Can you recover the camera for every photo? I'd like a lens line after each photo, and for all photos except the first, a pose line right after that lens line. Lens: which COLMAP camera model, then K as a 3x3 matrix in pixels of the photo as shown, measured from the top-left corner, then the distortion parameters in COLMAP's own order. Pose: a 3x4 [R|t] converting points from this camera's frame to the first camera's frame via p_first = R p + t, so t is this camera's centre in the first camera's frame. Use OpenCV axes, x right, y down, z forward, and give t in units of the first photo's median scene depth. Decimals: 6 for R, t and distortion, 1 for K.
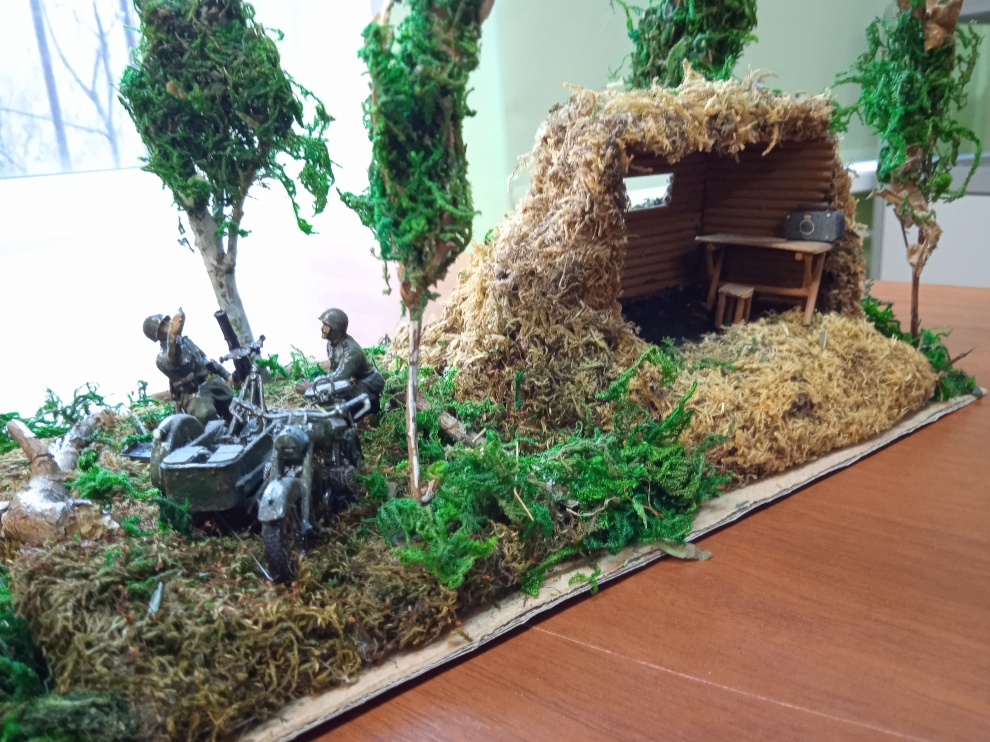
lens RADIAL K [[798.1, 0, 495.0], [0, 798.1, 371.0], [0, 0, 1]] dist [-0.046158, 0.000115]
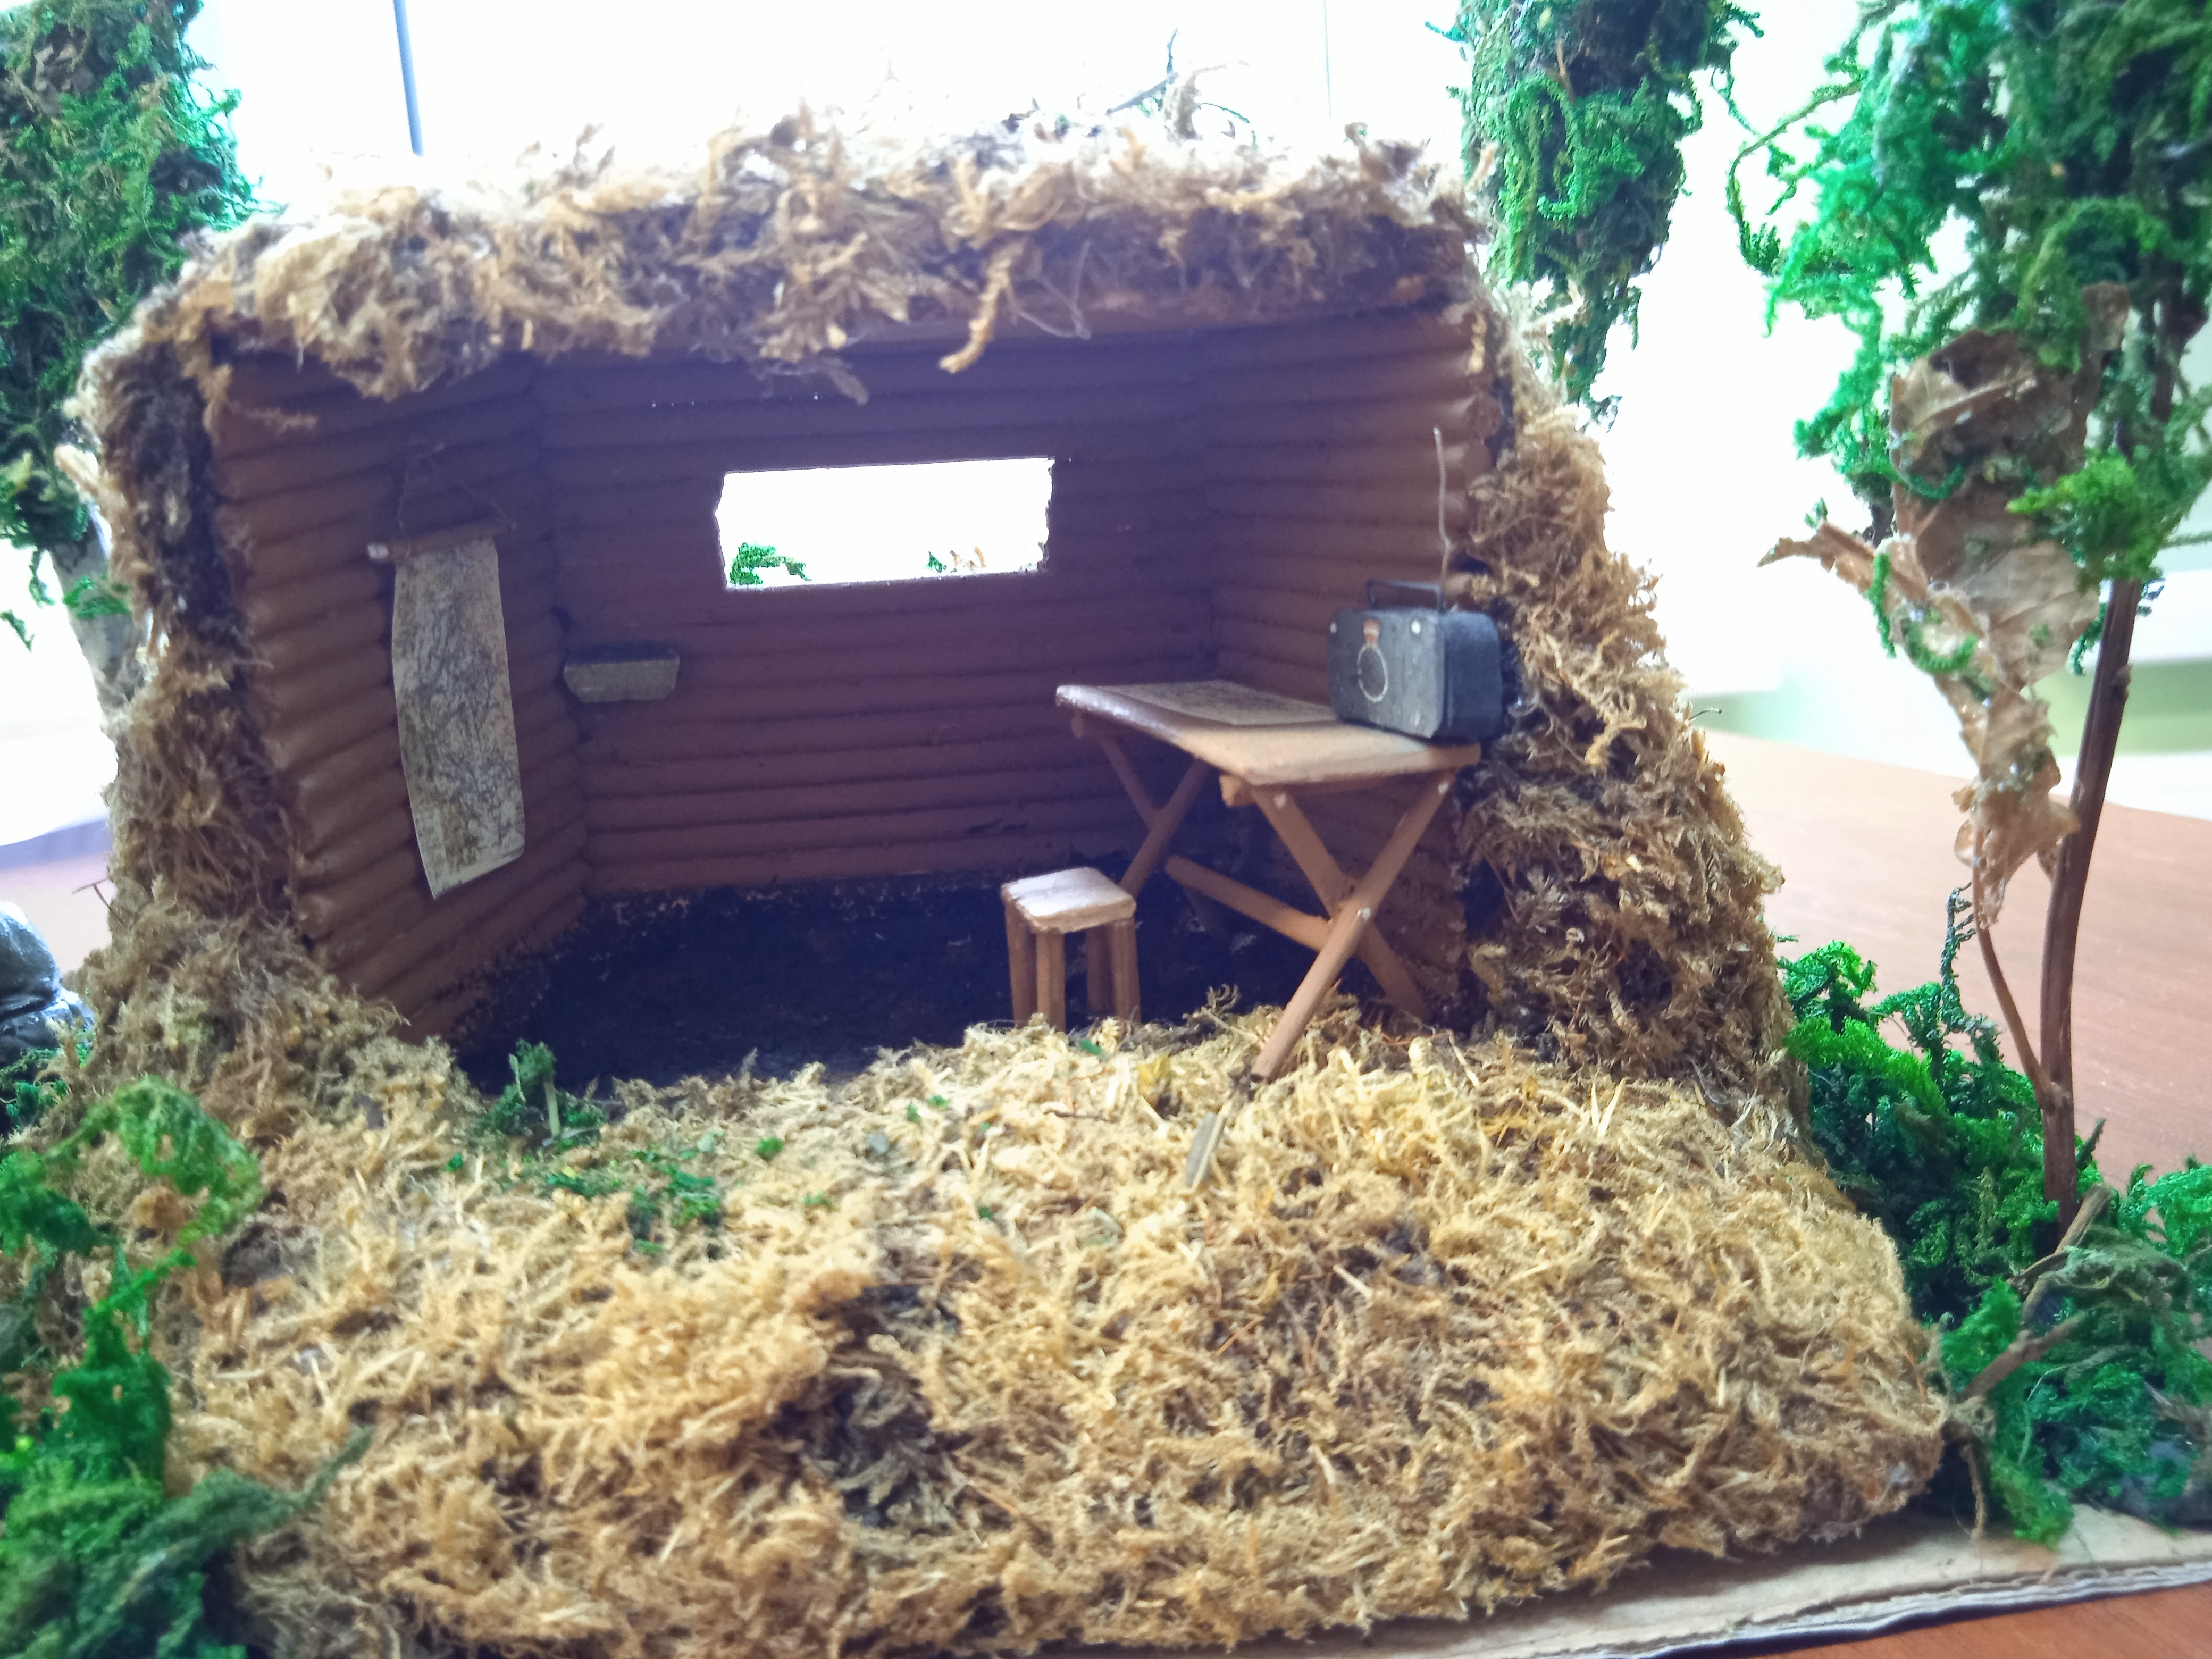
lens RADIAL K [[1774.8, 0, 1106.0], [0, 1774.8, 829.5], [0, 0, 1]] dist [-0.007160, -0.005221]
pose [[0.886314, 0.098958, -0.452389, 0.580069], [-0.129863, 0.990815, -0.037691, -0.103889], [0.444504, 0.092155, 0.891024, 0.484248]]
